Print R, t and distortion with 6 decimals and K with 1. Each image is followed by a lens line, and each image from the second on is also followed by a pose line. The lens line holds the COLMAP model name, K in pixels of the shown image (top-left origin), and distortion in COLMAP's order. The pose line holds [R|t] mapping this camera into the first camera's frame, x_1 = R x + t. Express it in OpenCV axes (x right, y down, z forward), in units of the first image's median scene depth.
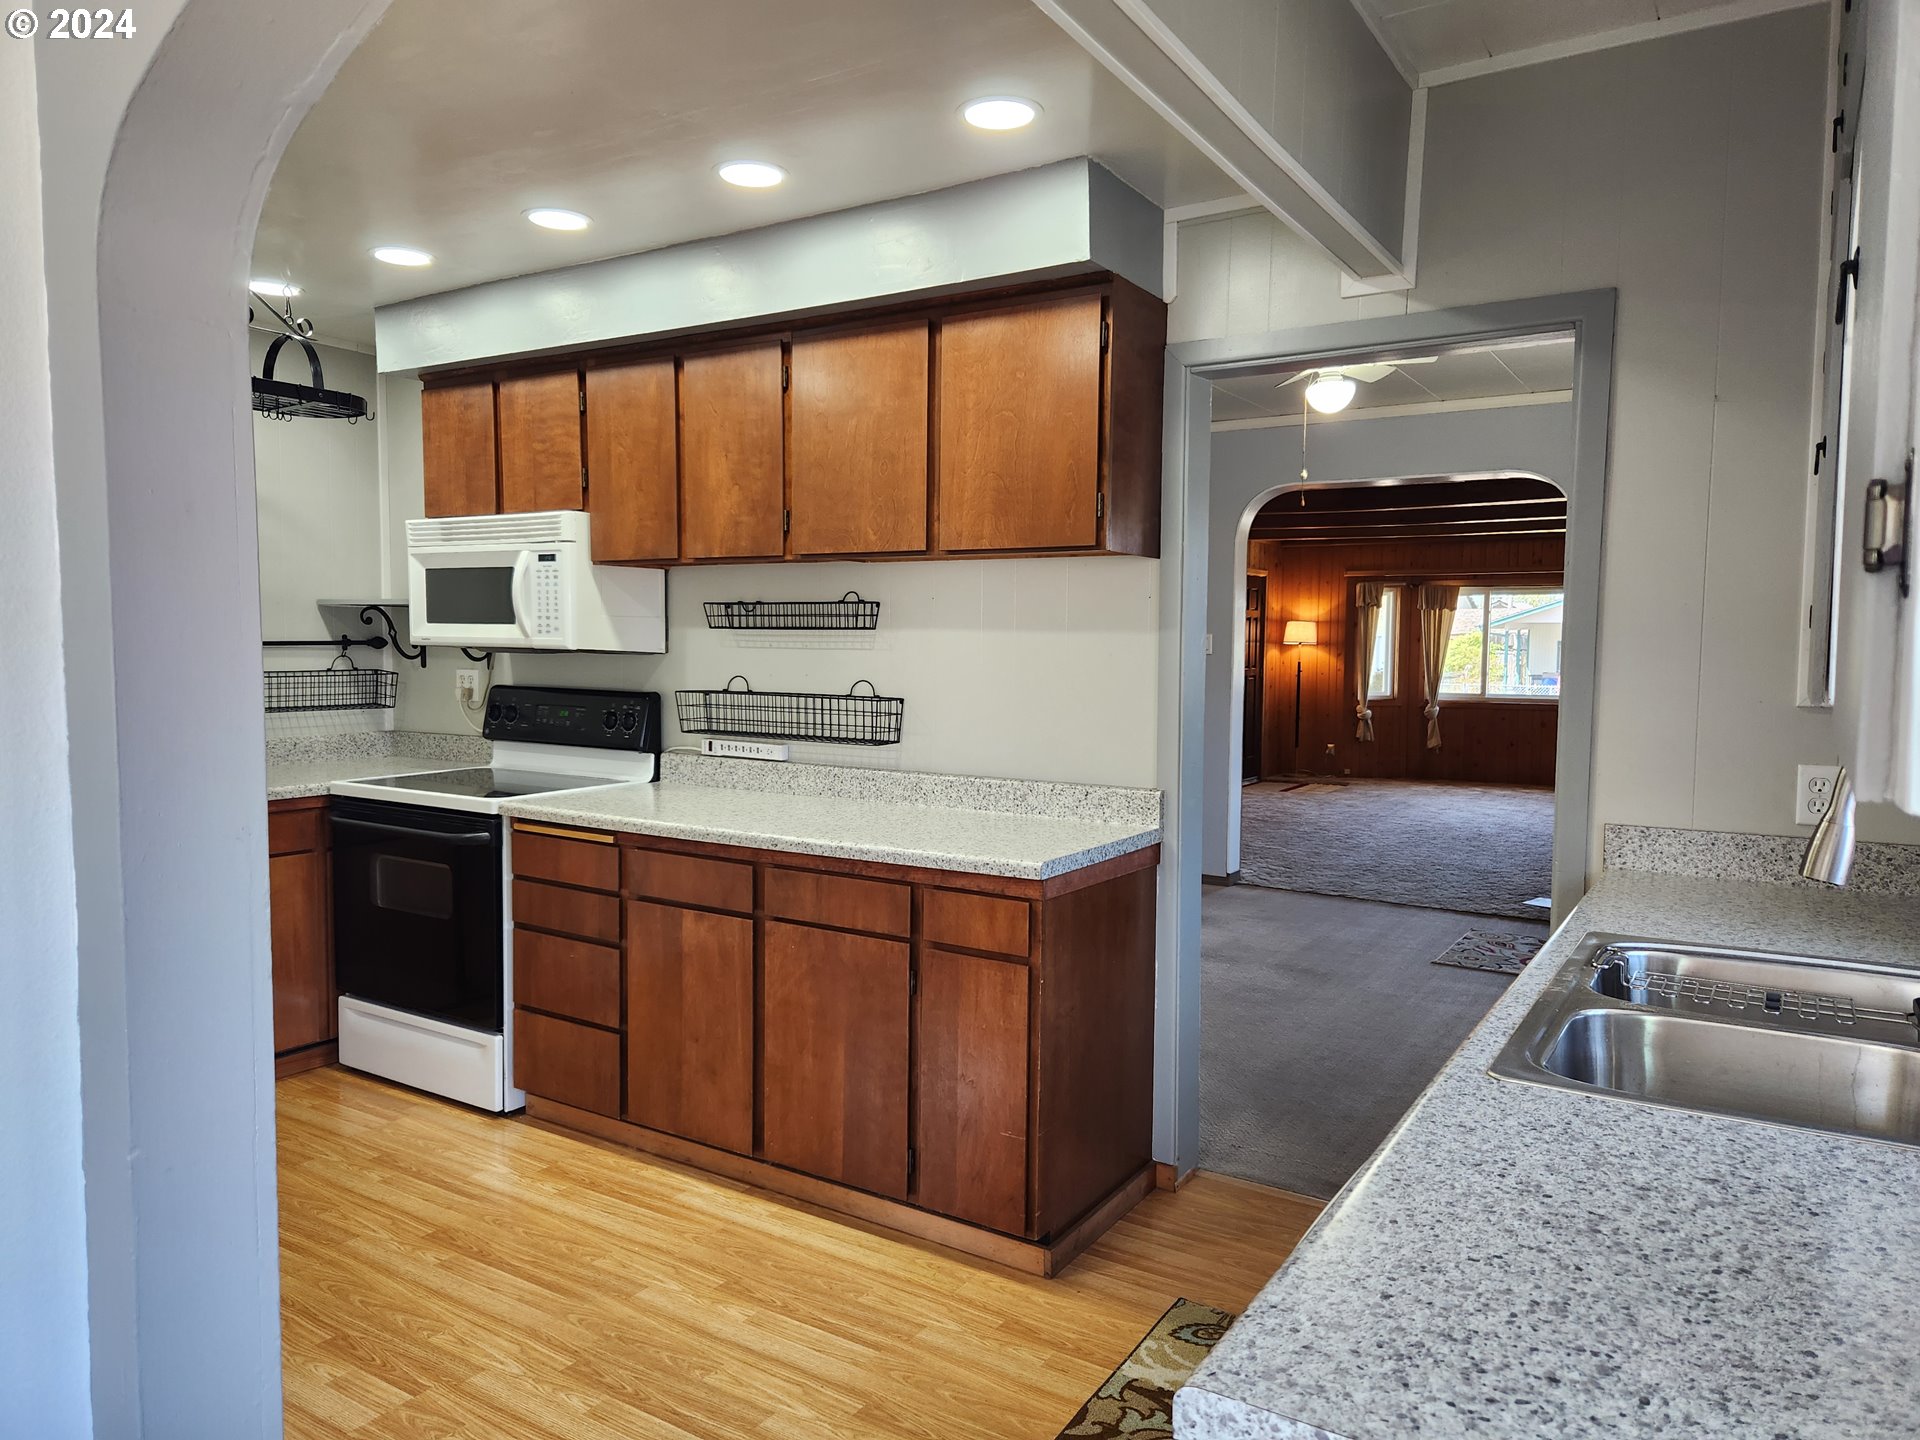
lens RADIAL K [[1271.7, 0, 954.0], [0, 1271.7, 733.7], [0, 0, 1]] dist [0.099705, -0.063172]
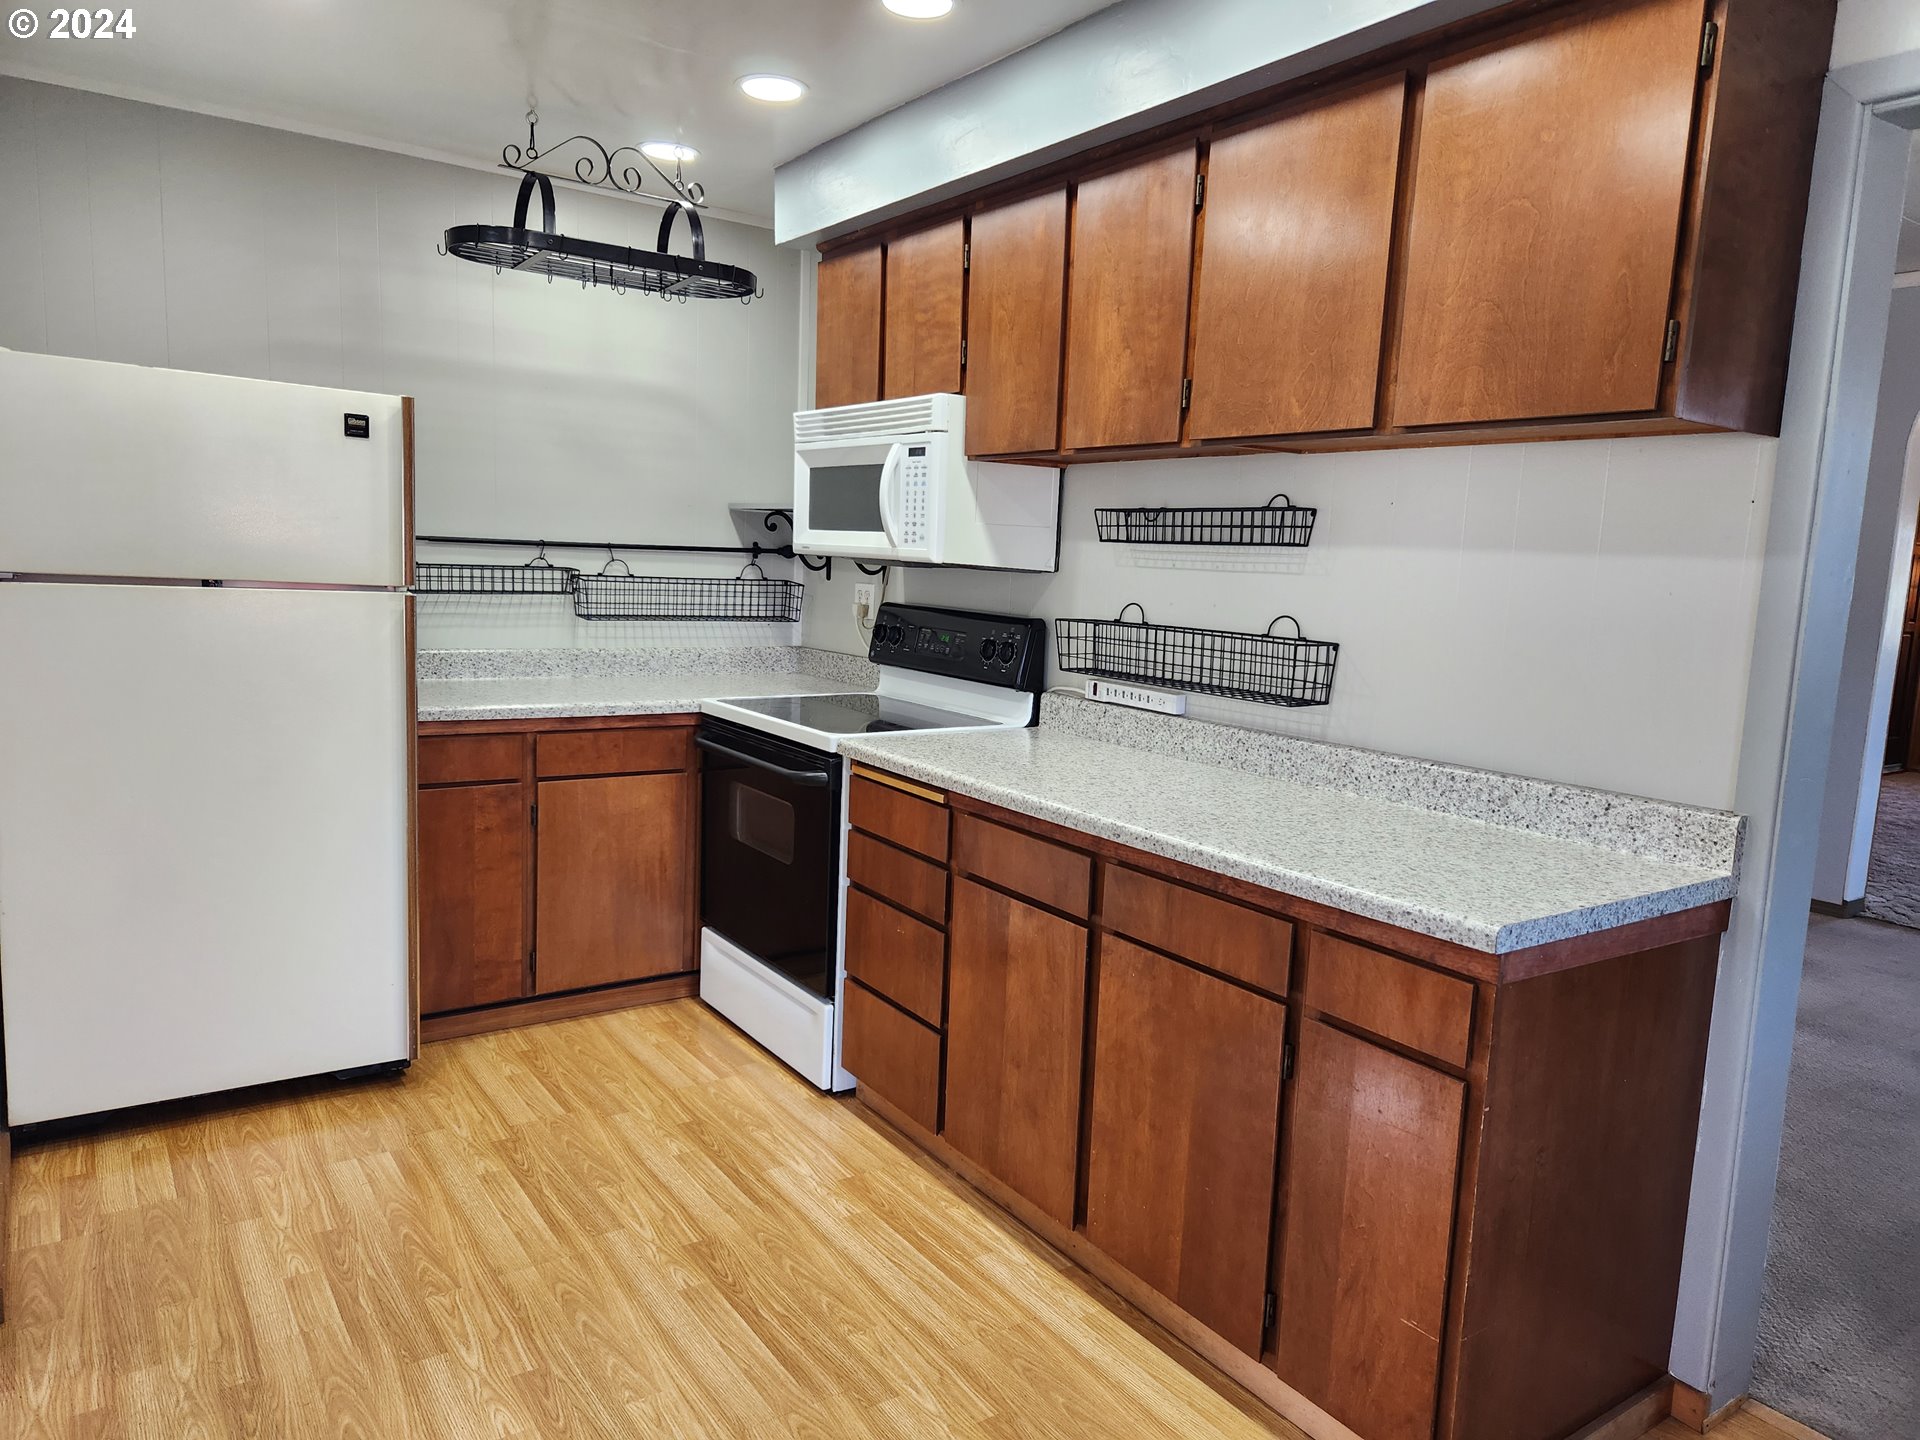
lens RADIAL K [[1276.0, 0, 969.0], [0, 1276.0, 732.1], [0, 0, 1]] dist [0.079228, -0.065186]
pose [[0.923942, 0.082521, -0.373527, 0.042821], [-0.061671, 0.995815, 0.067452, -0.013992], [0.377530, -0.039286, 0.925164, 0.243490]]
